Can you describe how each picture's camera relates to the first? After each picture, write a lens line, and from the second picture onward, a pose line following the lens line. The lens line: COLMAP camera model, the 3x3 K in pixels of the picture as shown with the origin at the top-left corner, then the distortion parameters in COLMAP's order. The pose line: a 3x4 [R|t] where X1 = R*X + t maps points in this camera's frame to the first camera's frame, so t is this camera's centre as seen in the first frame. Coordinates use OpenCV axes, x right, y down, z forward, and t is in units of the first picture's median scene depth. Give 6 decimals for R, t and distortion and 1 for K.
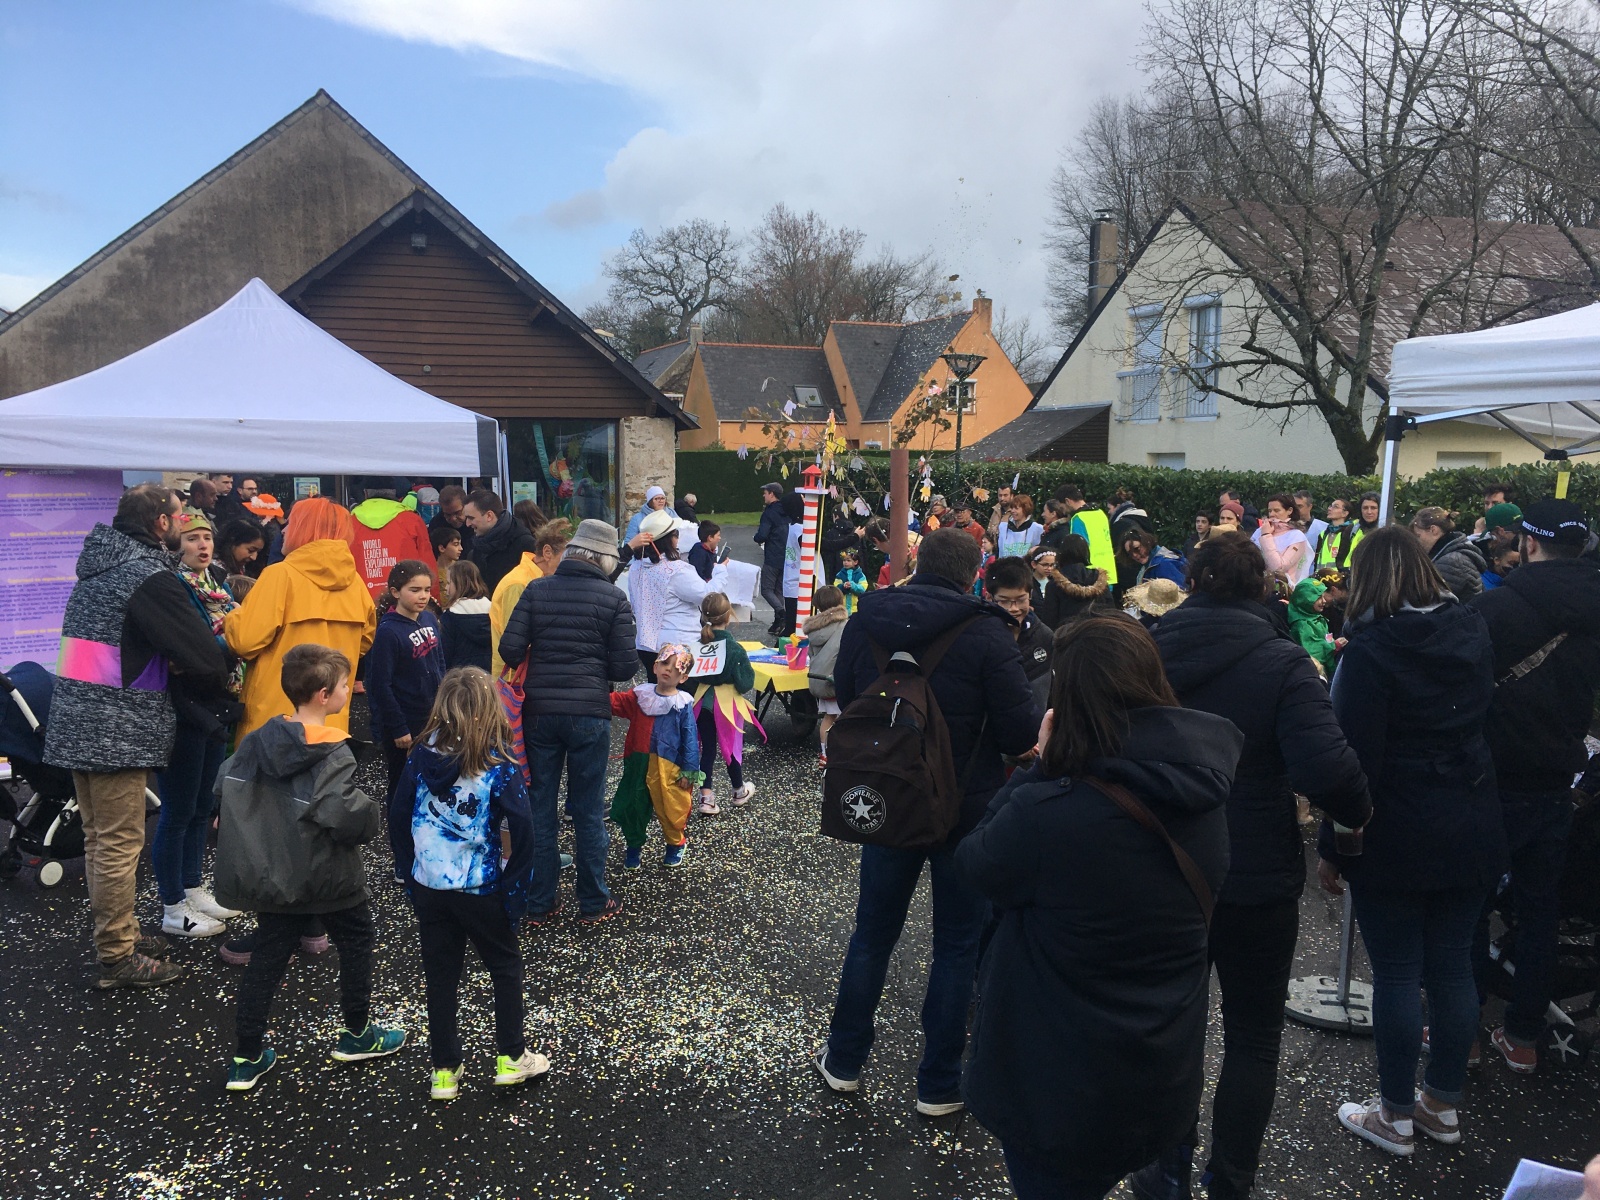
lens RADIAL K [[1368.6, 0, 795.5], [0, 1368.6, 600.7], [0, 0, 1]] dist [0.054188, -0.064158]
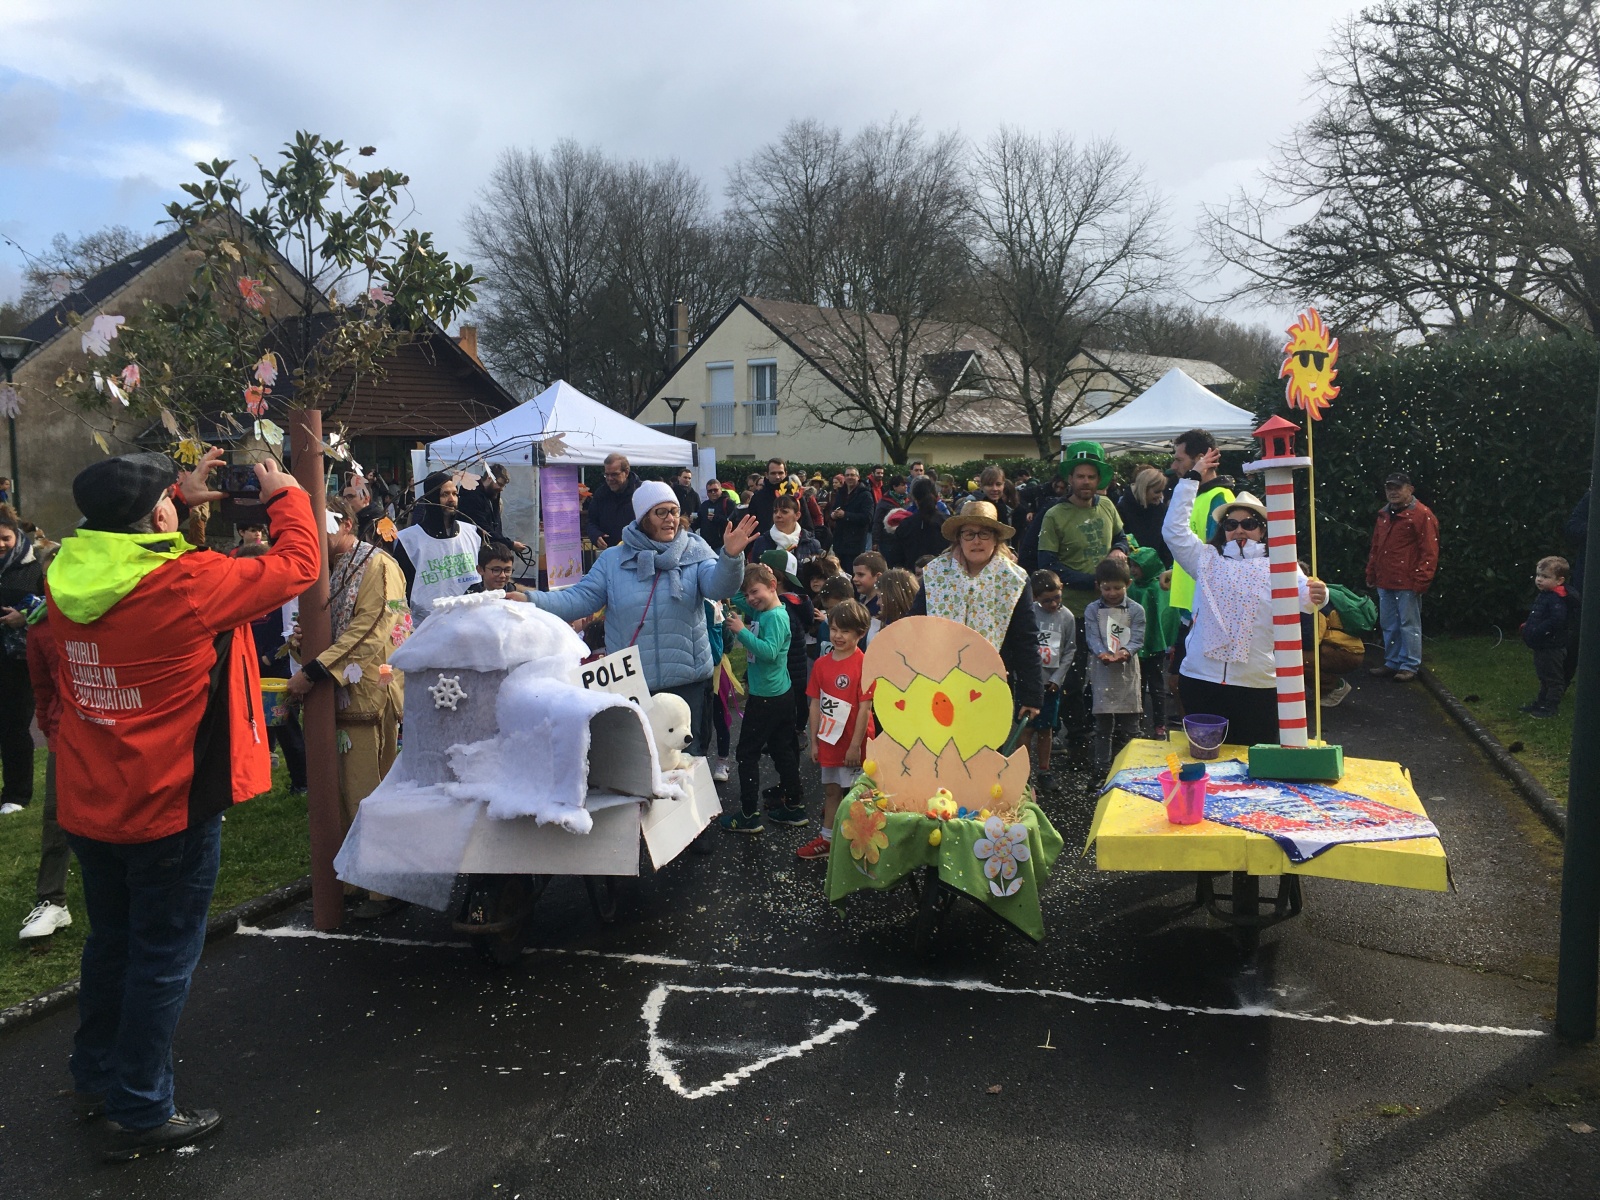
lens RADIAL K [[1368.6, 0, 795.3], [0, 1368.6, 615.1], [0, 0, 1]] dist [0.054188, -0.064158]
pose [[0.881888, -0.062718, 0.467268, -0.196757], [0.058606, 0.998008, 0.023349, 0.020600], [-0.467801, 0.006794, 0.883808, -0.201233]]
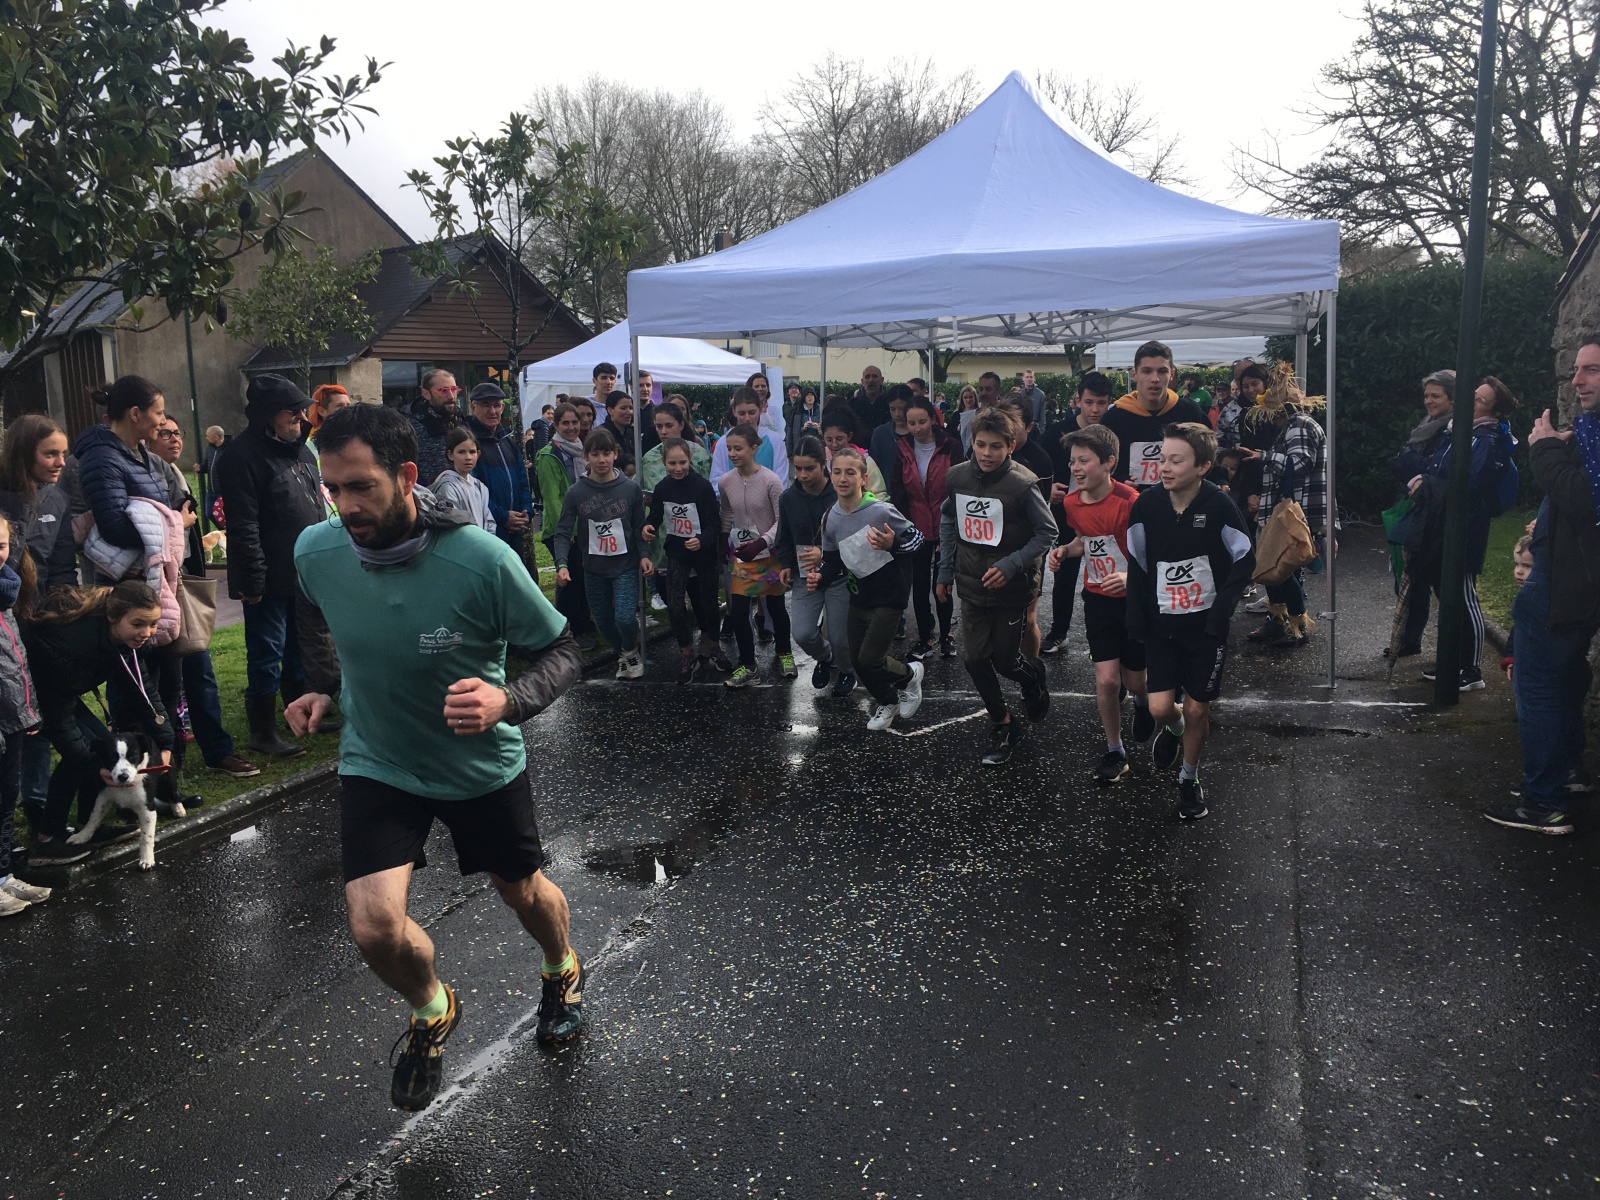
lens RADIAL K [[1368.6, 0, 799.1], [0, 1368.6, 623.1], [0, 0, 1]] dist [0.054188, -0.064158]
pose [[0.886279, -0.098898, 0.452470, -0.231502], [0.069615, 0.994283, 0.080966, 0.026666], [-0.457891, -0.040259, 0.888096, -0.237069]]
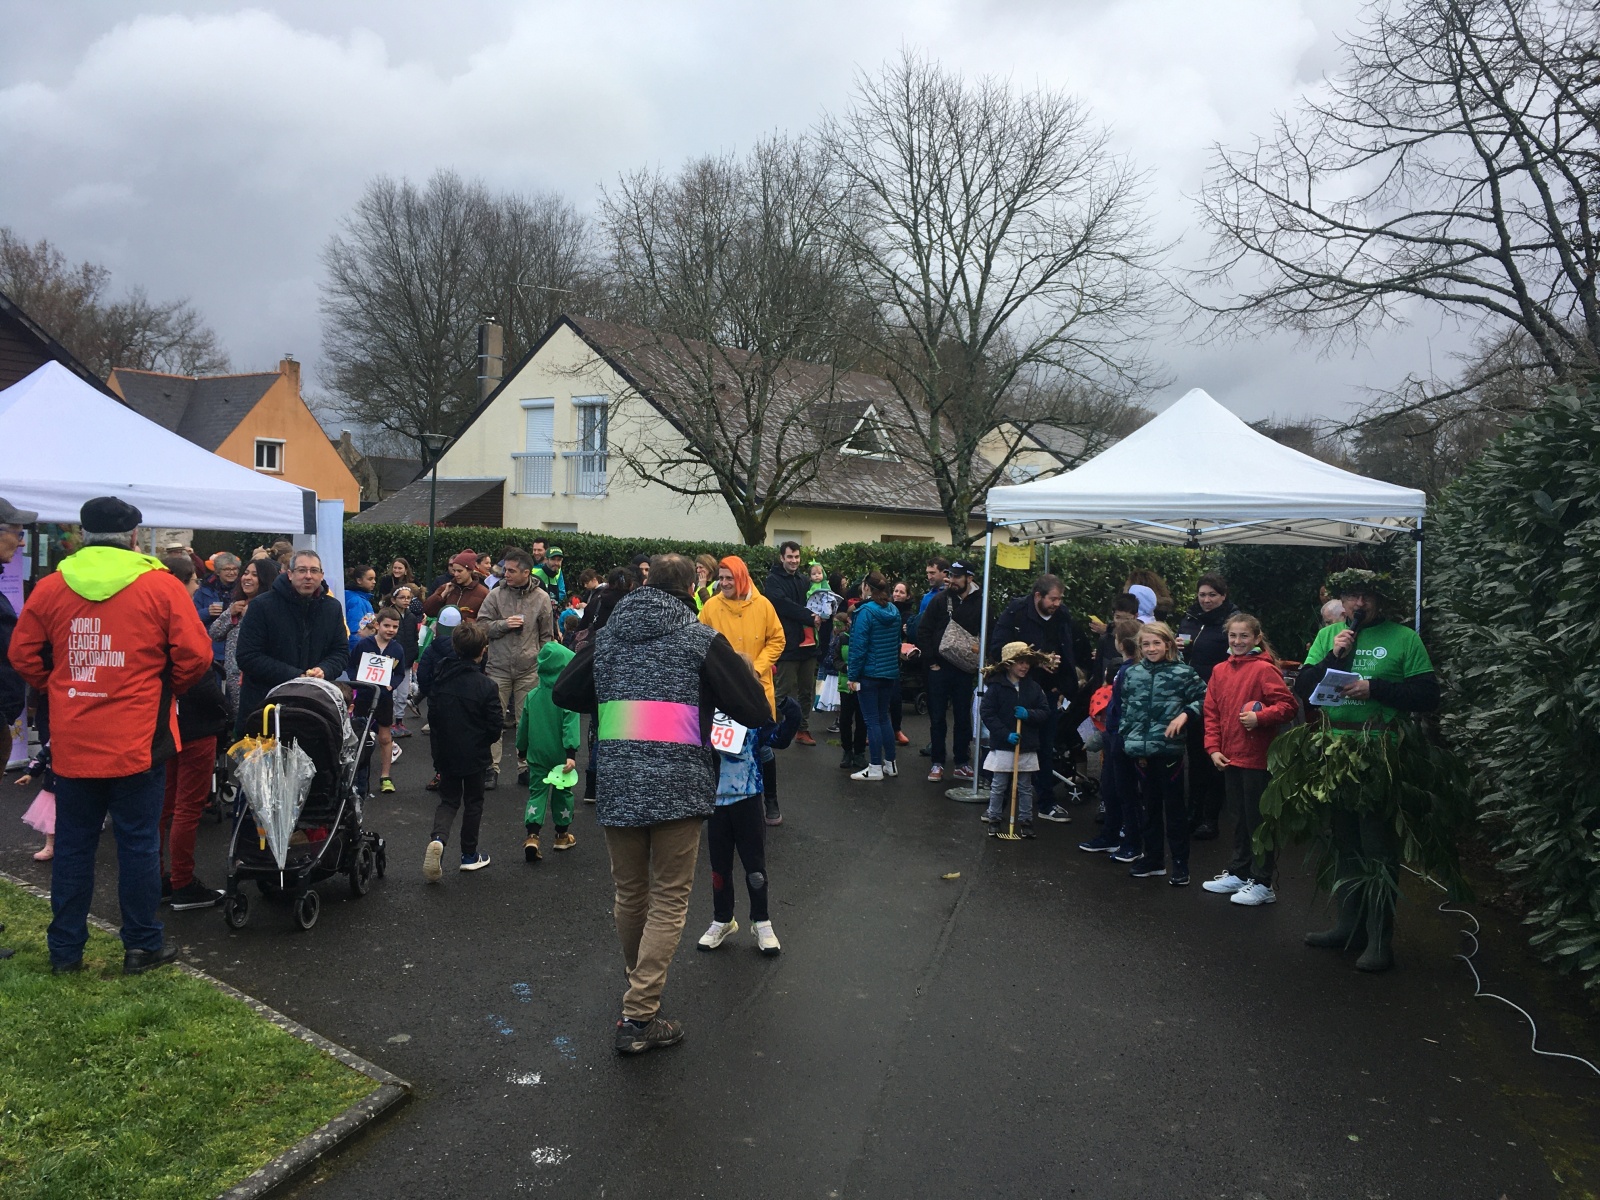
lens RADIAL K [[1368.6, 0, 809.8], [0, 1368.6, 602.6], [0, 0, 1]] dist [0.054188, -0.064158]
pose [[0.847481, -0.001546, 0.530824, -0.081488], [0.025322, 0.998975, -0.037517, 0.005839], [-0.530222, 0.045237, 0.846651, -0.058221]]
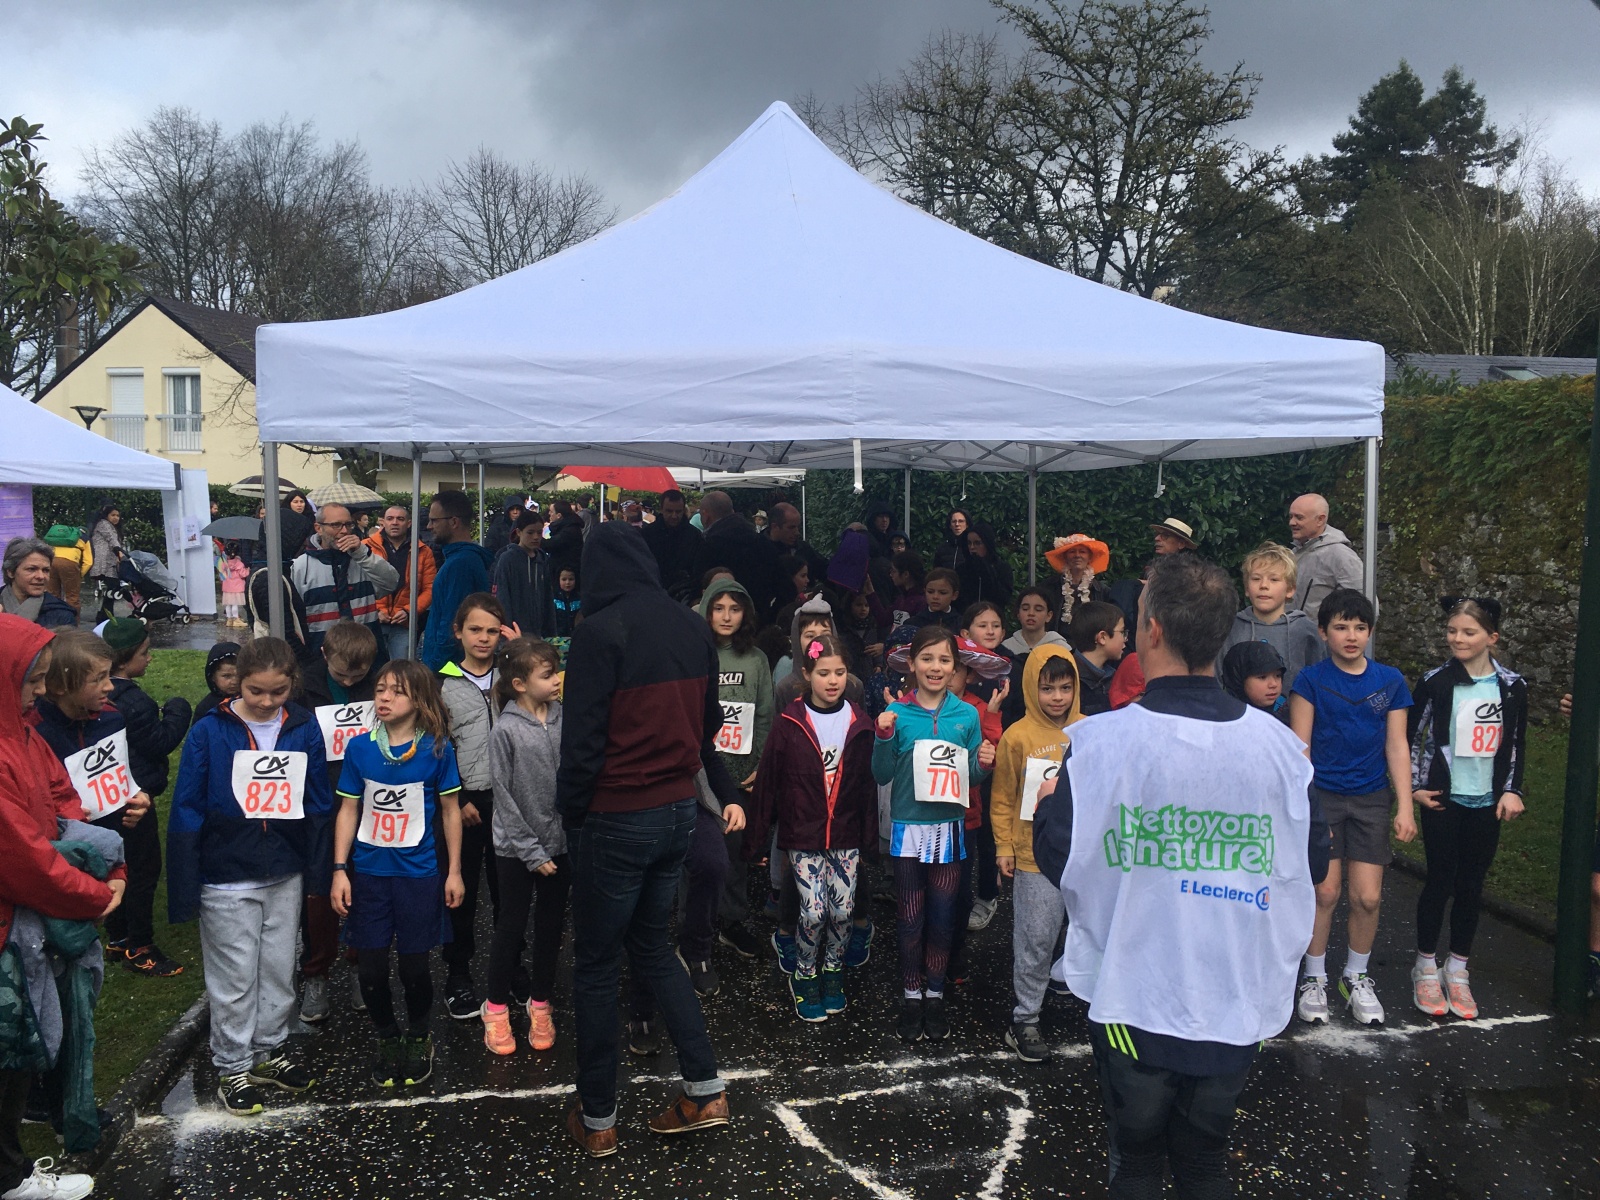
lens RADIAL K [[1368.6, 0, 801.8], [0, 1368.6, 605.2], [0, 0, 1]] dist [0.054188, -0.064158]
pose [[0.587172, -0.059237, 0.807292, -0.224178], [0.066853, 0.997460, 0.024566, 0.016195], [-0.806697, 0.039545, 0.589641, -0.167423]]
